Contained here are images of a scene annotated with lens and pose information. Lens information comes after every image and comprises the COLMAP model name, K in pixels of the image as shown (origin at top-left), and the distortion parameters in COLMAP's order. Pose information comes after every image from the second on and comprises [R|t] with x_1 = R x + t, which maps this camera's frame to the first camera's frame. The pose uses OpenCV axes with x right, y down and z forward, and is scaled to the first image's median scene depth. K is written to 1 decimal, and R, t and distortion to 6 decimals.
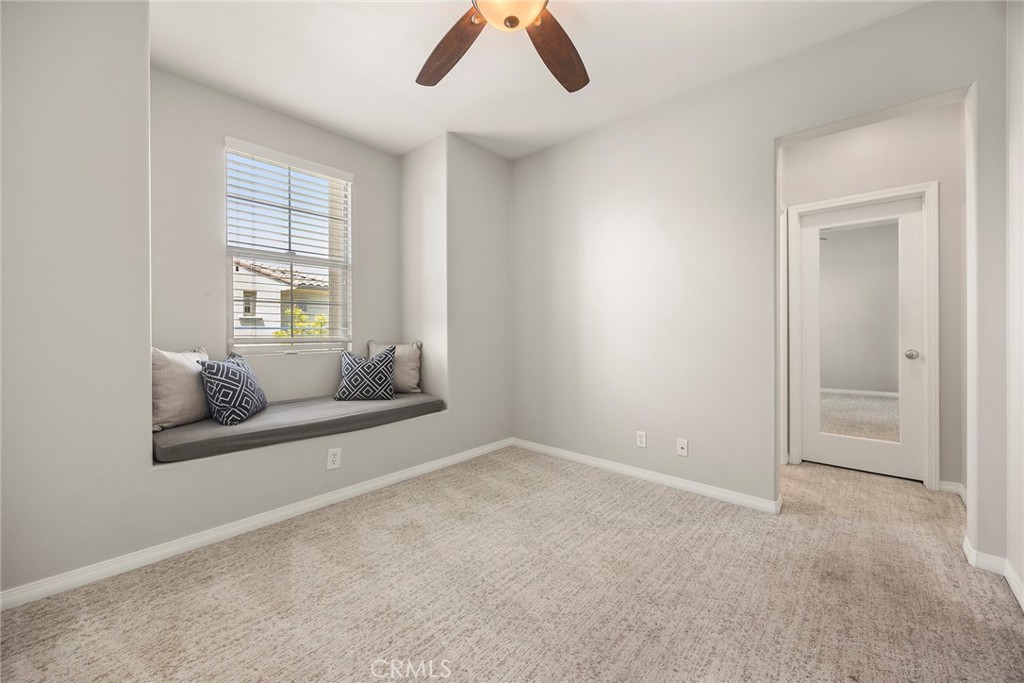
lens RADIAL K [[409.5, 0, 507.2], [0, 409.5, 333.7], [0, 0, 1]] dist [0.000008, 0.000033]
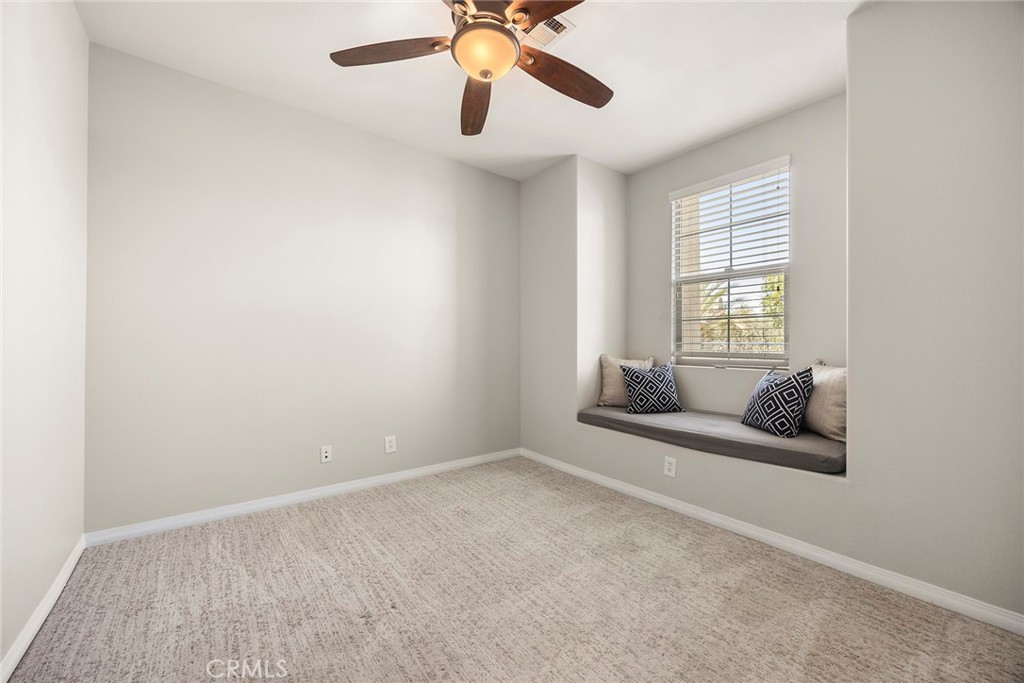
lens RADIAL K [[409.5, 0, 510.2], [0, 409.5, 343.7], [0, 0, 1]] dist [0.000008, 0.000033]
pose [[-0.207915, -0.003475, -0.978141, 0.687230], [-0.016287, 0.999867, -0.000090, -0.004096], [0.978011, 0.015912, -0.207944, 0.807601]]
